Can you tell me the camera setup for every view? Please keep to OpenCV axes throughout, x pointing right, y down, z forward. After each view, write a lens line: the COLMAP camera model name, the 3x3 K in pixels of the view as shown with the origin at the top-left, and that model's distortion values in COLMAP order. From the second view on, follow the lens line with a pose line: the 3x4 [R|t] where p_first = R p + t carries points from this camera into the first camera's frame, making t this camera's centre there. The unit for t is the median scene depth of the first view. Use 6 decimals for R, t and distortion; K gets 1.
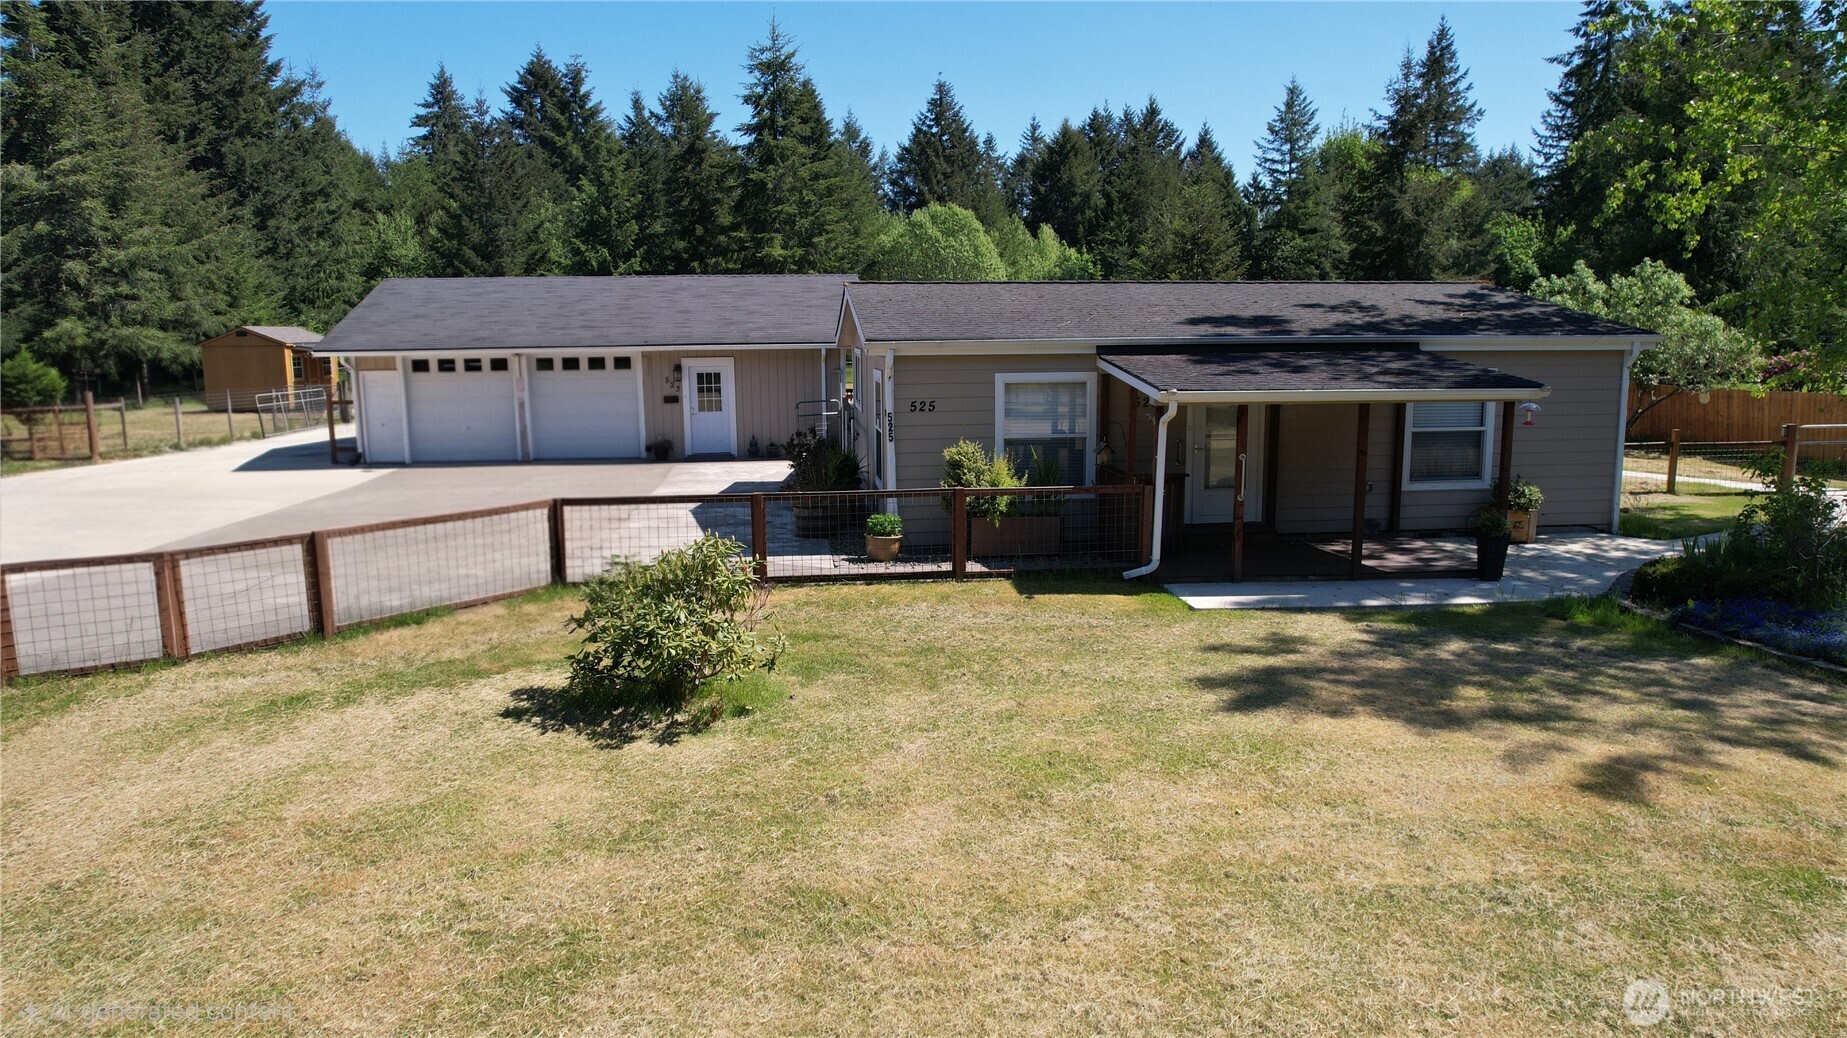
lens RADIAL K [[1184.1, 0, 930.7], [0, 1184.1, 526.7], [0, 0, 1]] dist [-0.070141, 0.070719]
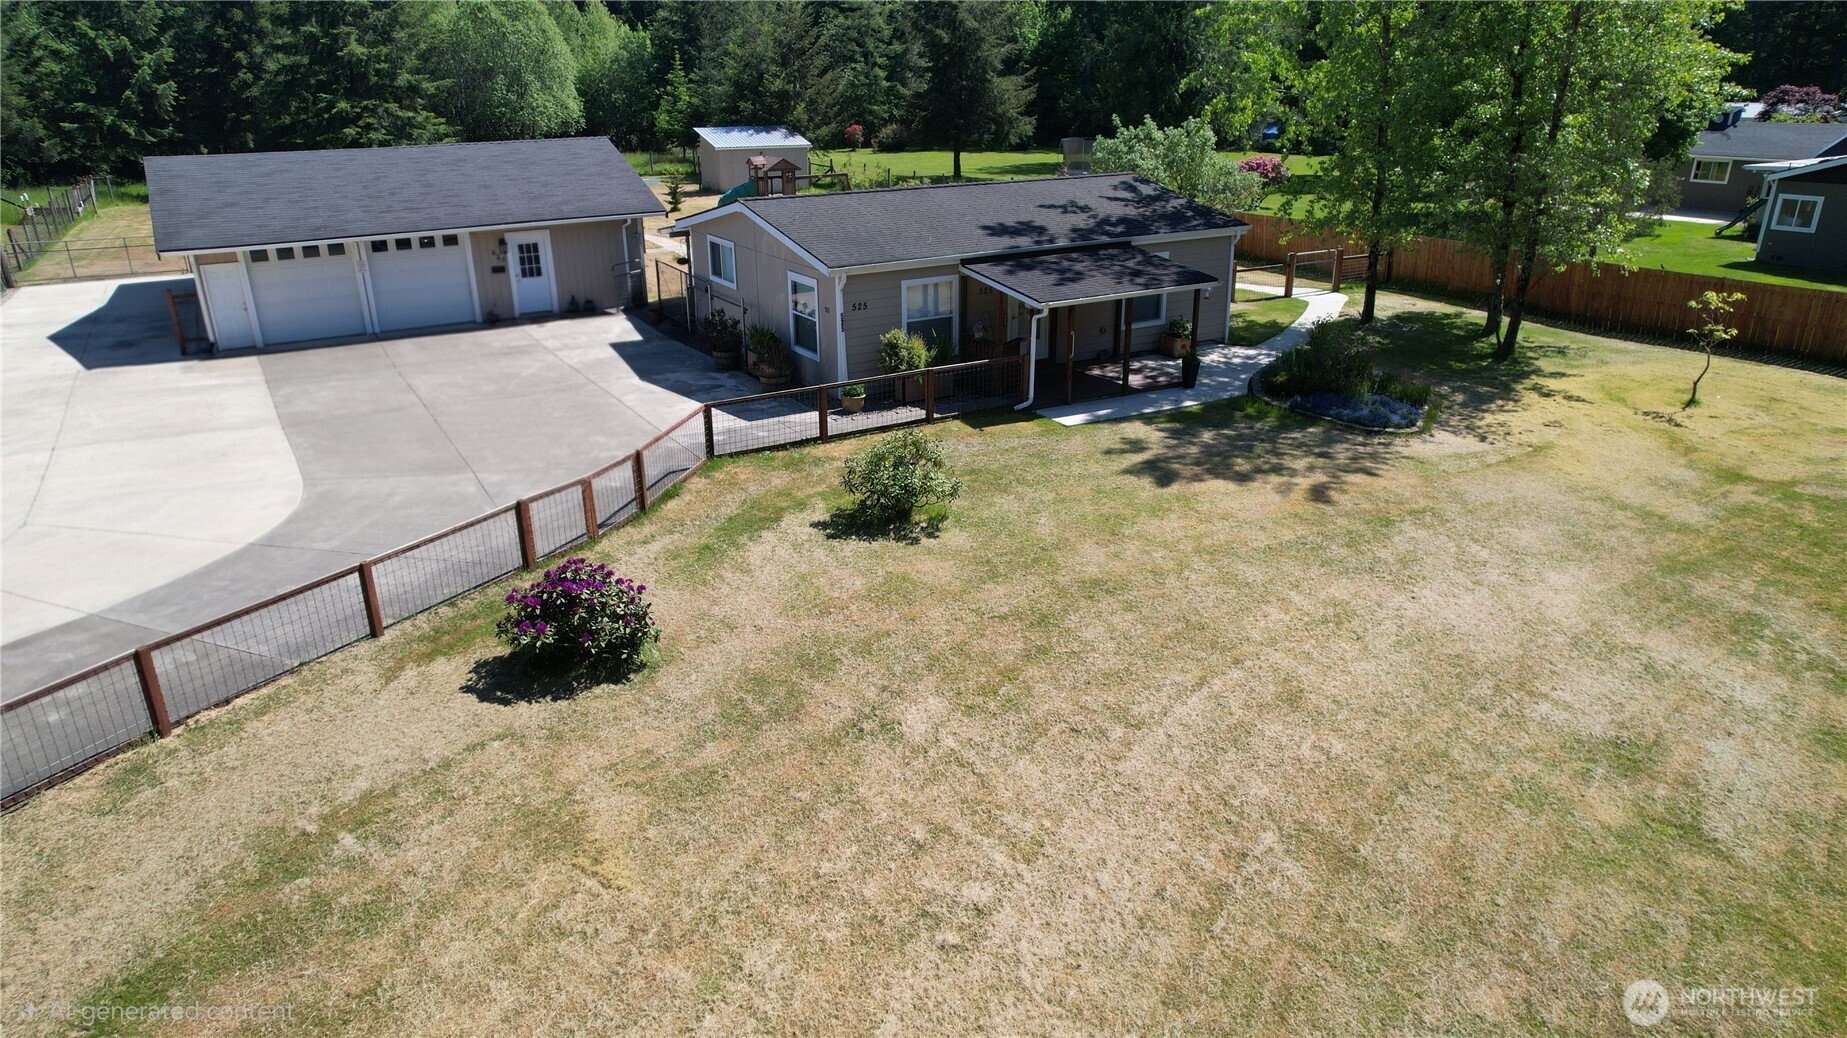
lens RADIAL K [[1184.1, 0, 930.7], [0, 1184.1, 526.7], [0, 0, 1]] dist [-0.070141, 0.070719]
pose [[0.913492, -0.148503, 0.378787, -0.756669], [0.066537, 0.973001, 0.221002, -0.217781], [-0.401380, -0.176680, 0.898709, -0.633019]]
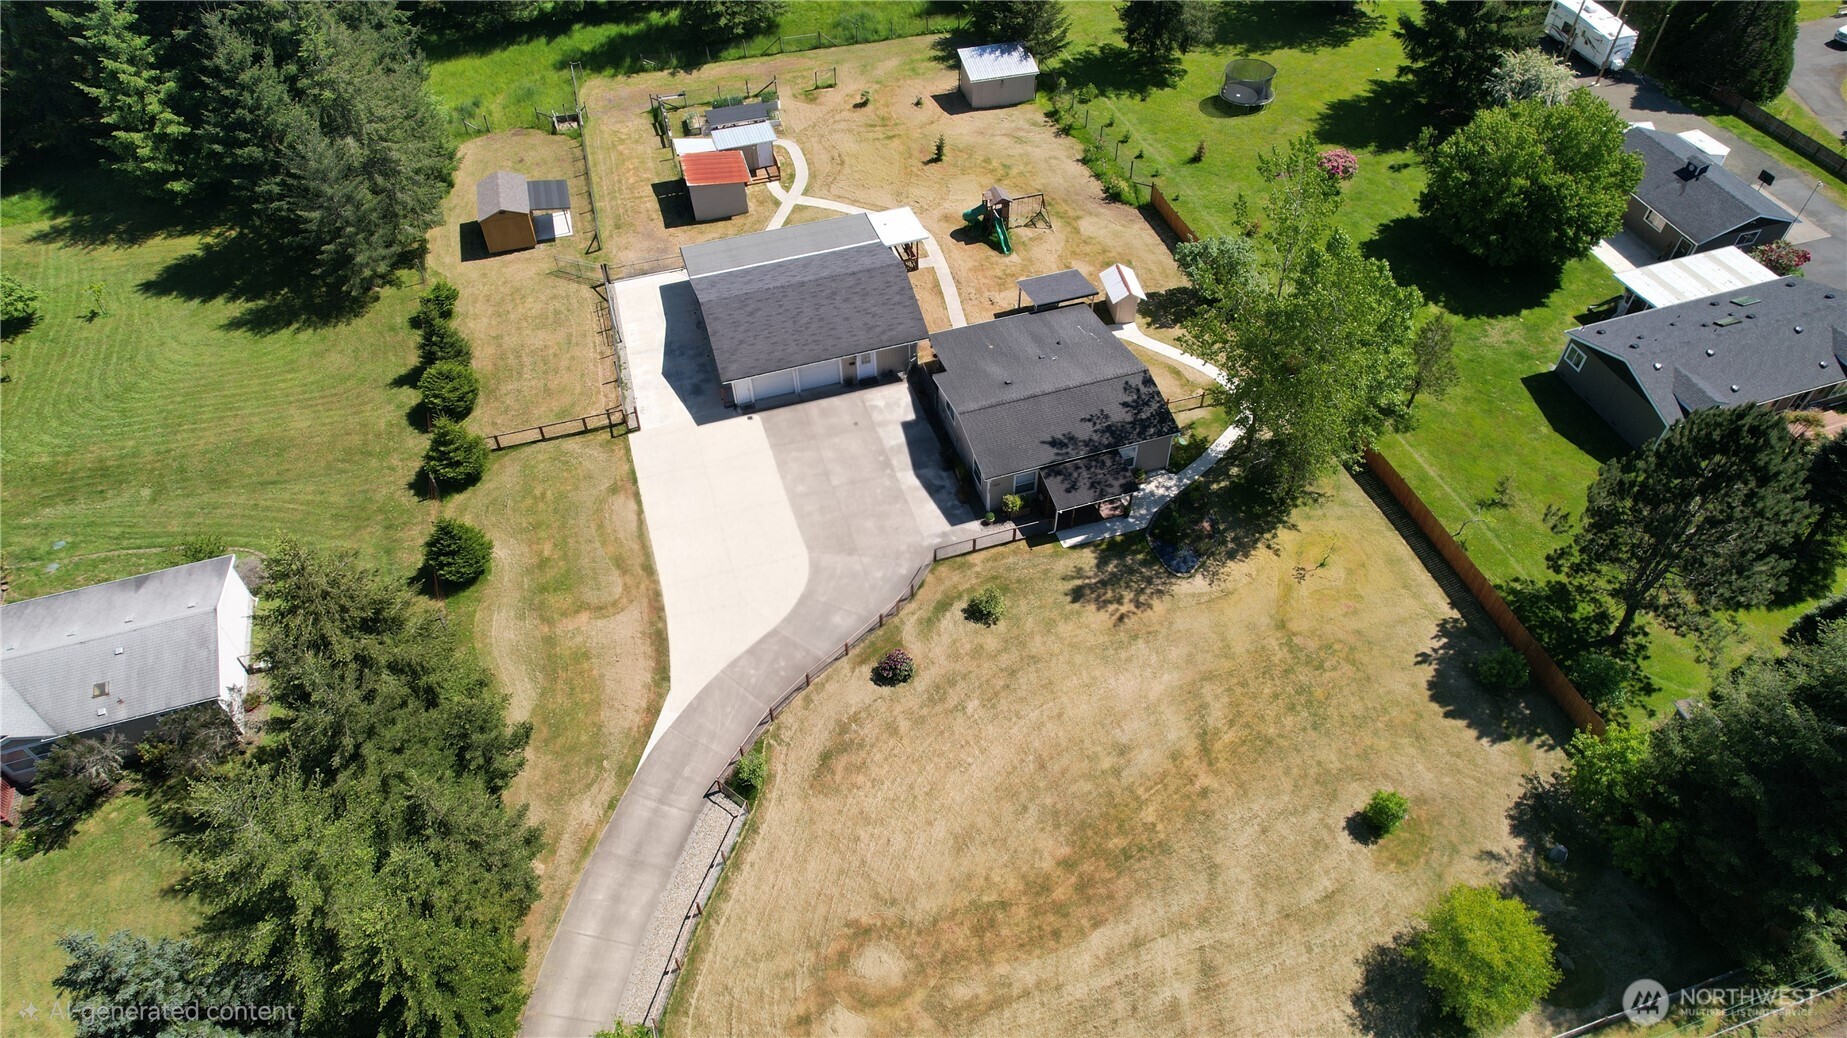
lens RADIAL K [[1184.1, 0, 930.7], [0, 1184.1, 526.7], [0, 0, 1]] dist [-0.070141, 0.070719]
pose [[0.981554, -0.142471, 0.127491, -1.061508], [0.033246, 0.783880, 0.620021, -3.477682], [-0.188273, -0.604346, 0.774157, -3.009255]]
